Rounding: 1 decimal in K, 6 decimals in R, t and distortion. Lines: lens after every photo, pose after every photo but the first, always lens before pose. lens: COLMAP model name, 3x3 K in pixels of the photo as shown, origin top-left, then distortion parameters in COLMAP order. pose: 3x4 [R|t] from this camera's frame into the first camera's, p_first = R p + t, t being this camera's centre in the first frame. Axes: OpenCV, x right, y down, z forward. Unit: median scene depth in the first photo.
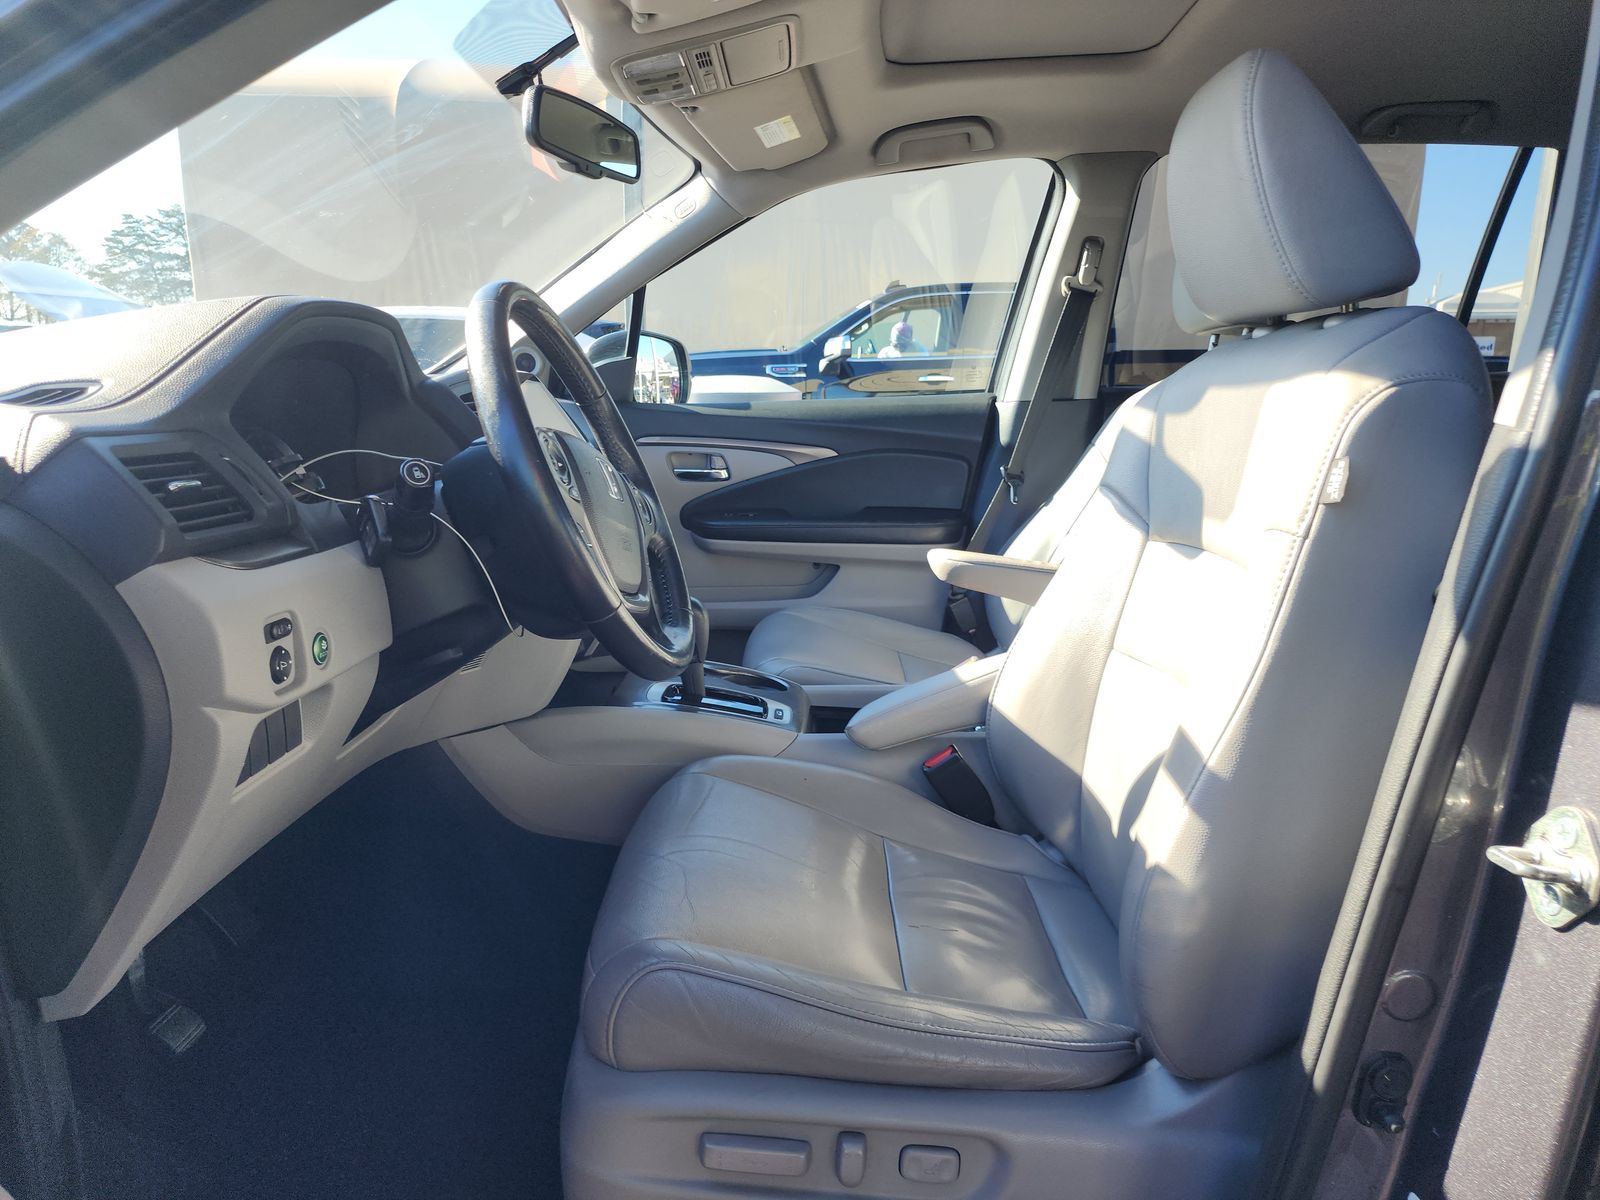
lens RADIAL K [[1088.0, 0, 793.5], [0, 1088.0, 604.4], [0, 0, 1]] dist [0.060752, -0.068095]
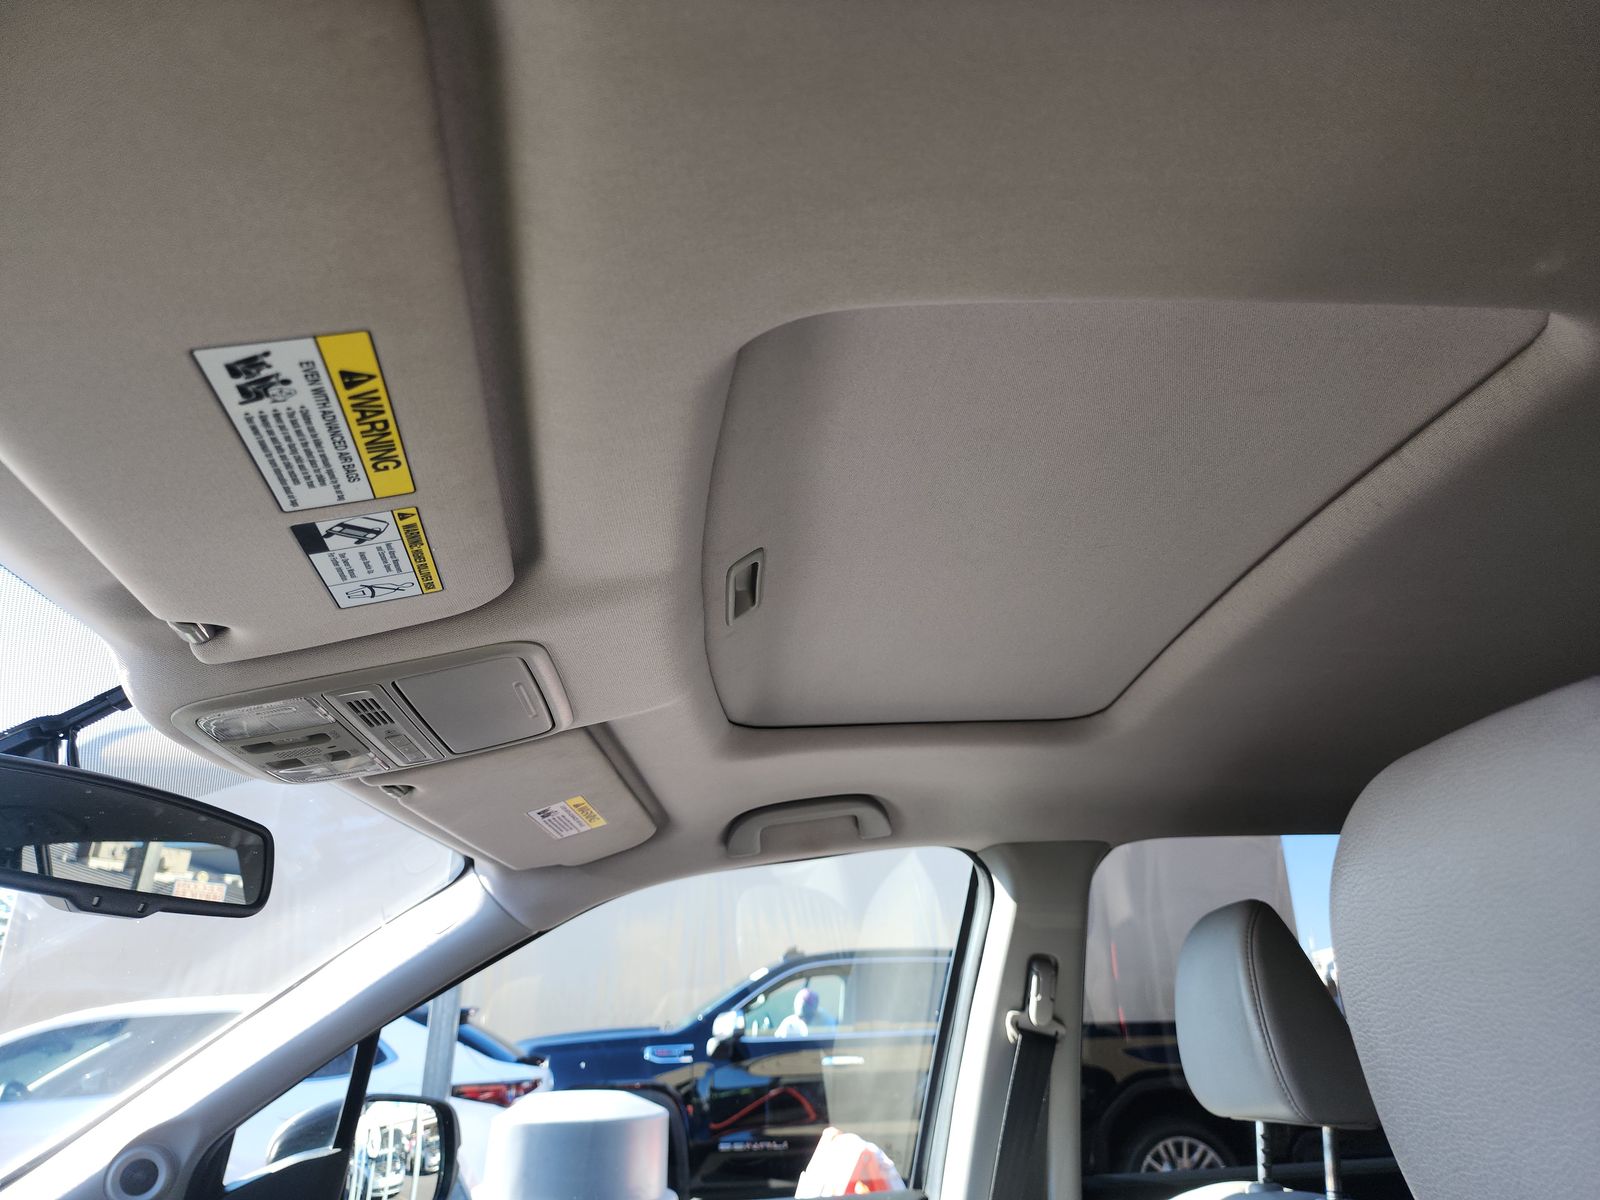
lens RADIAL K [[1088.0, 0, 793.5], [0, 1088.0, 604.4], [0, 0, 1]] dist [0.060752, -0.068095]
pose [[0.996481, 0.019474, 0.081525, 0.052773], [0.028289, 0.837429, -0.545813, -0.142623], [-0.078900, 0.546199, 0.833931, 0.301818]]
